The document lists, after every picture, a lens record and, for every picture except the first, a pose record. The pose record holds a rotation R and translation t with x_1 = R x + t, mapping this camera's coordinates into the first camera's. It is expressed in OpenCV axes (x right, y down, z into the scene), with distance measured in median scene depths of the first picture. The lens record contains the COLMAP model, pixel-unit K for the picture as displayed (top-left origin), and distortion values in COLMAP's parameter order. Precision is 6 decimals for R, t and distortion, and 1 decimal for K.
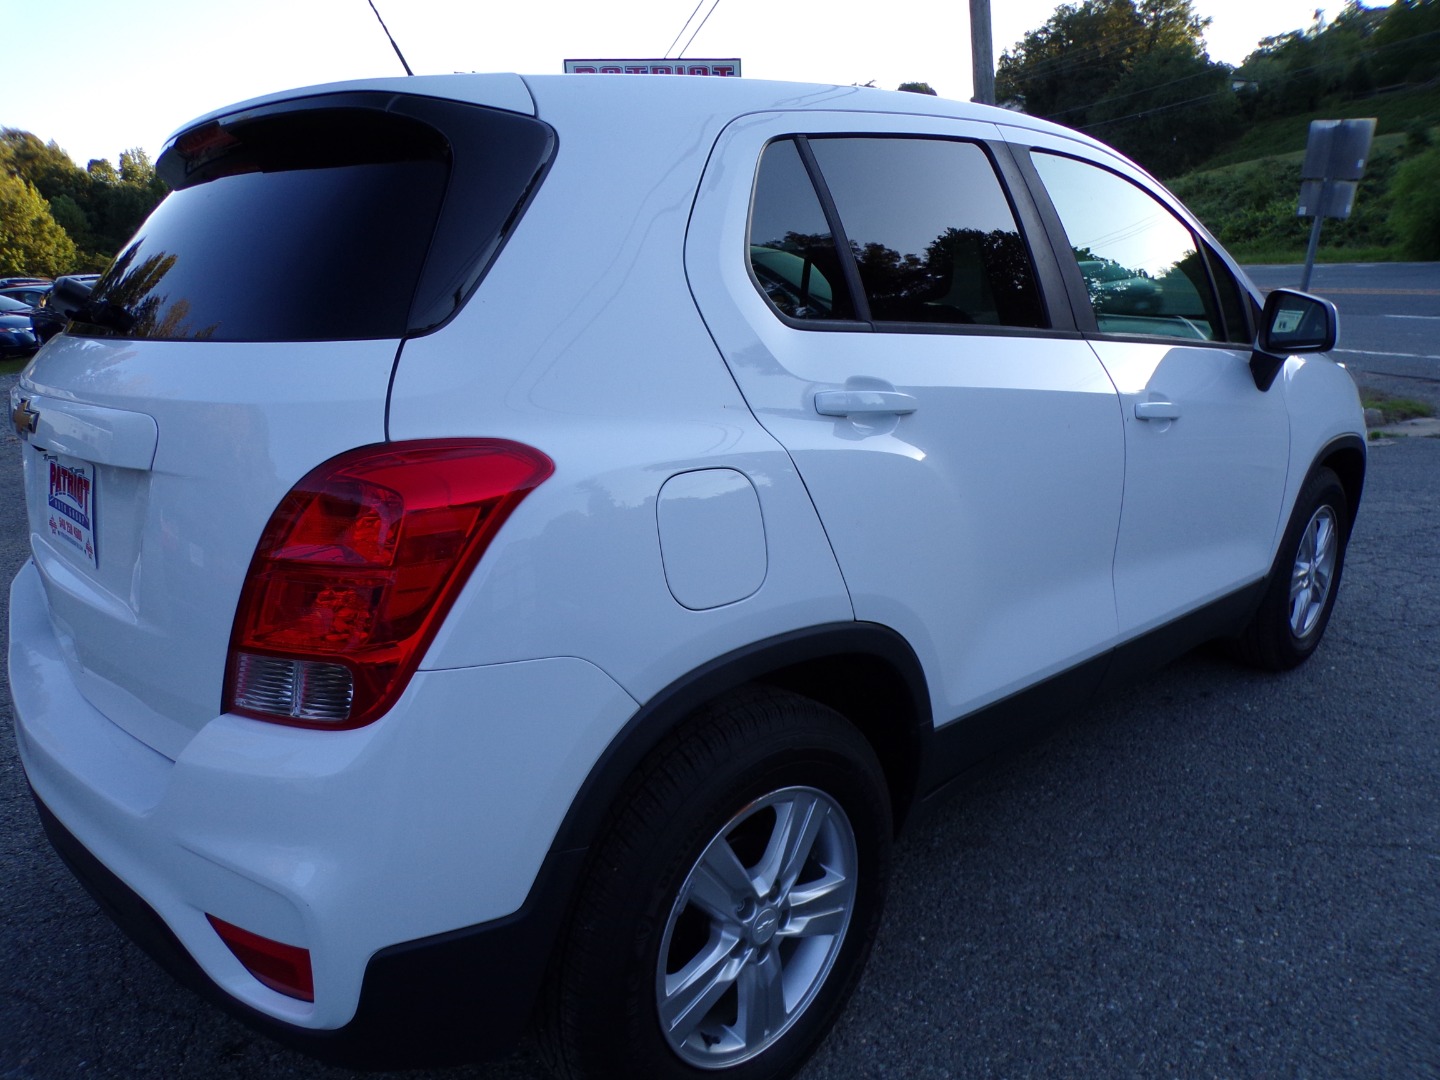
lens RADIAL K [[980.5, 0, 720.0], [0, 980.5, 540.0], [0, 0, 1]] dist [0.001585, -0.004917]
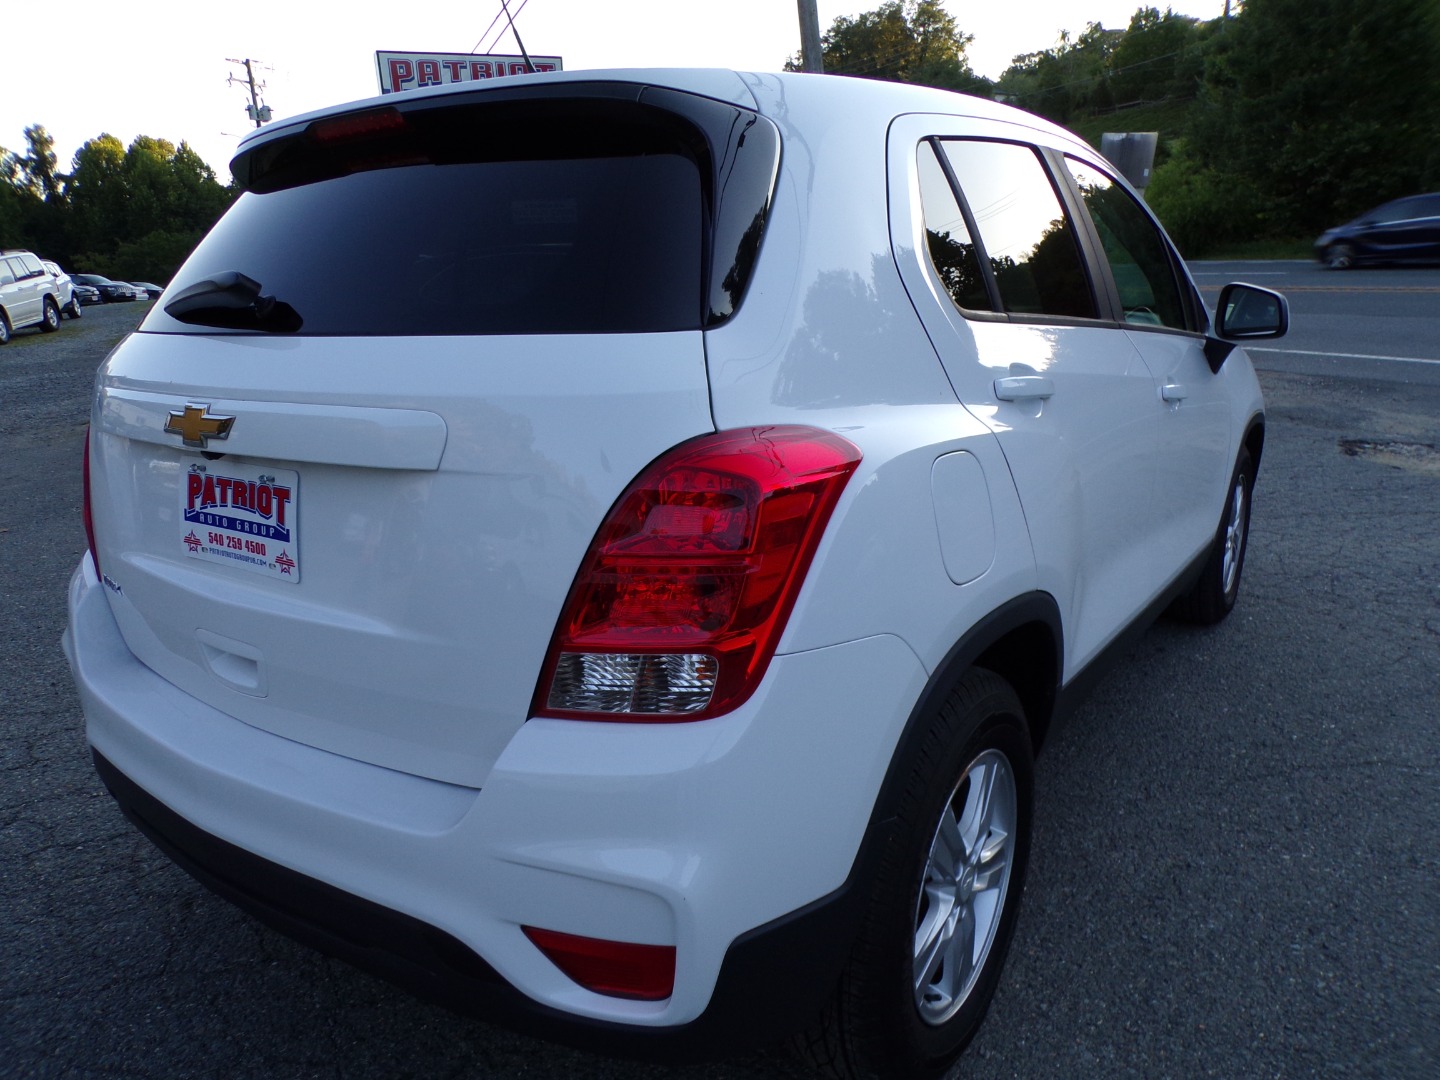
lens RADIAL K [[981.9, 0, 718.5], [0, 981.9, 533.9], [0, 0, 1]] dist [-0.001042, -0.000721]
pose [[0.980756, -0.051452, 0.188334, -0.317004], [0.052513, 0.998620, -0.000647, 0.003176], [-0.188041, 0.010524, 0.982105, 0.006791]]
